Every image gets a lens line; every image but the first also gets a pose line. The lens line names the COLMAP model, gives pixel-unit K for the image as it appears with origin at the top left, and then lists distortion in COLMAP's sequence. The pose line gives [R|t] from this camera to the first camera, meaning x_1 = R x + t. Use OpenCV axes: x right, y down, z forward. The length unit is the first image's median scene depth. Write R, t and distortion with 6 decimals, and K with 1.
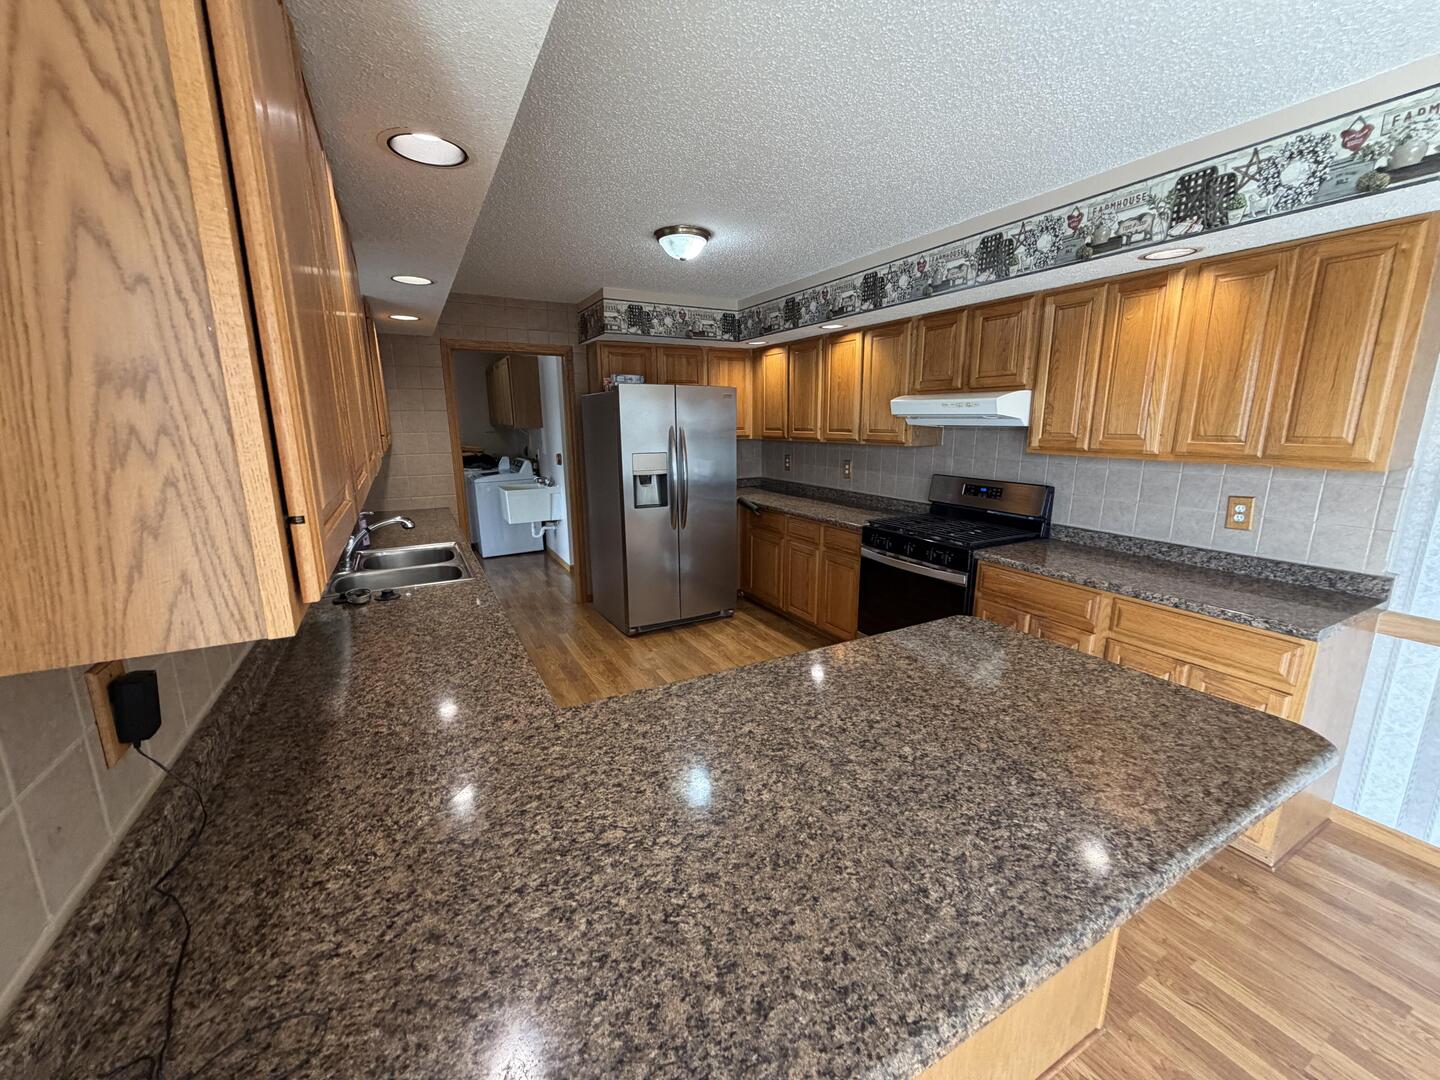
lens RADIAL K [[574.9, 0, 715.1], [0, 574.9, 540.6], [0, 0, 1]] dist [0.000482, -0.000039]
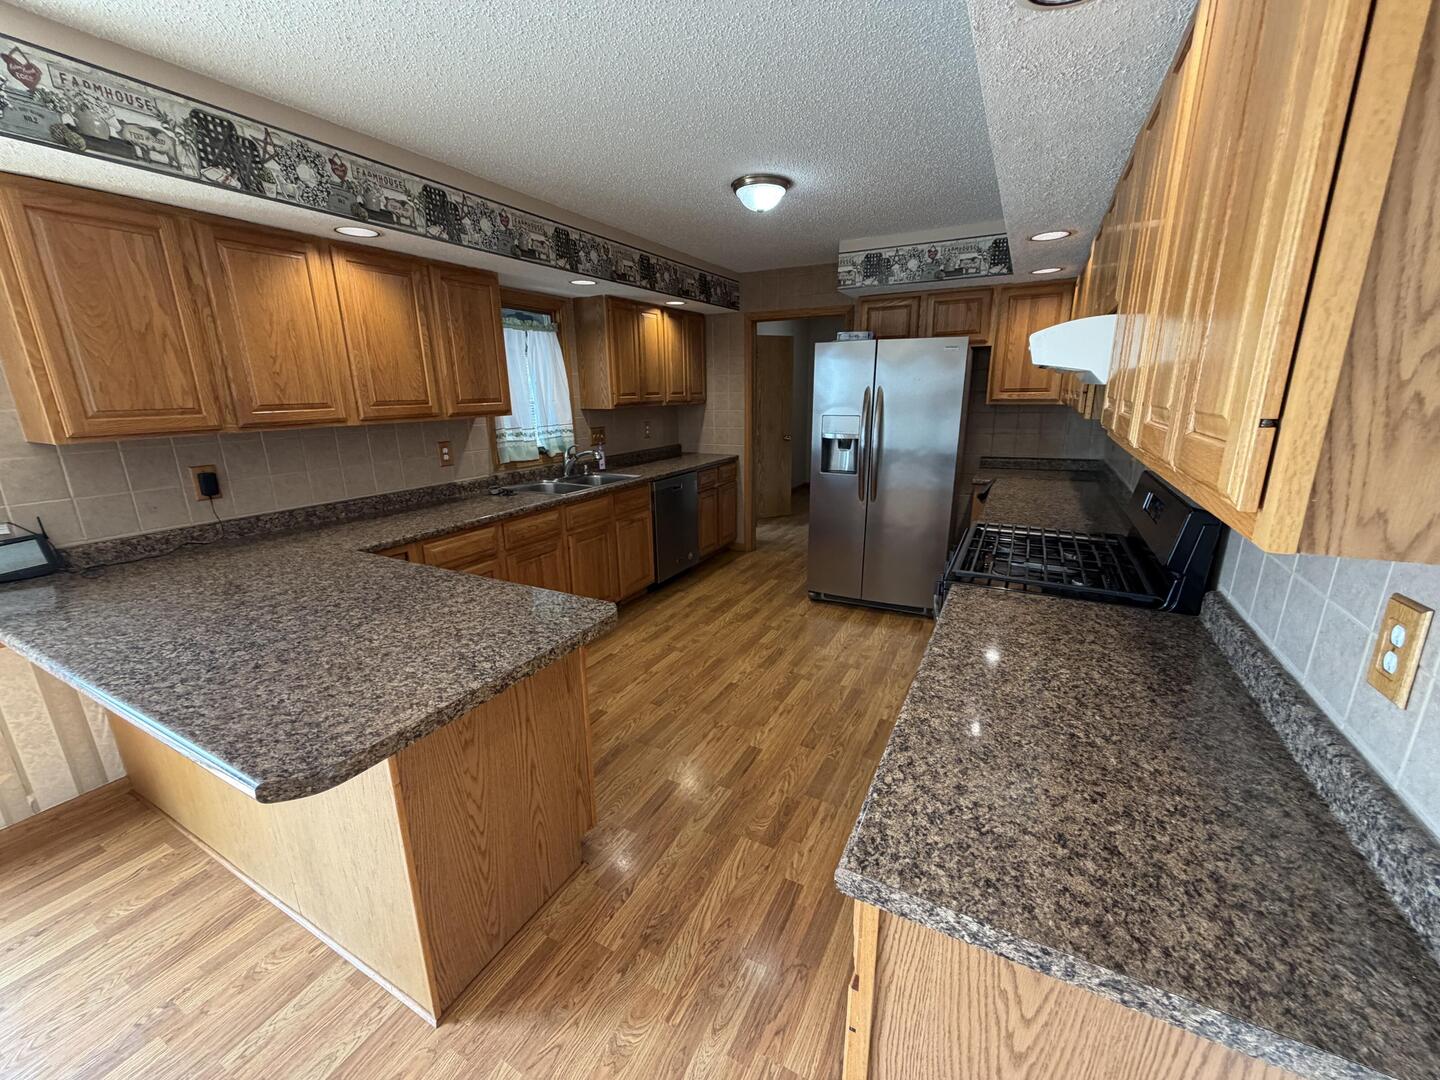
lens RADIAL K [[577.2, 0, 720.0], [0, 577.2, 540.0], [0, 0, 1]] dist [0.002096, 0.000188]
pose [[0.550625, 0.210877, -0.807678, 0.634356], [-0.161943, 0.976168, 0.144466, -0.062154], [0.818894, 0.051251, 0.571652, 0.328011]]
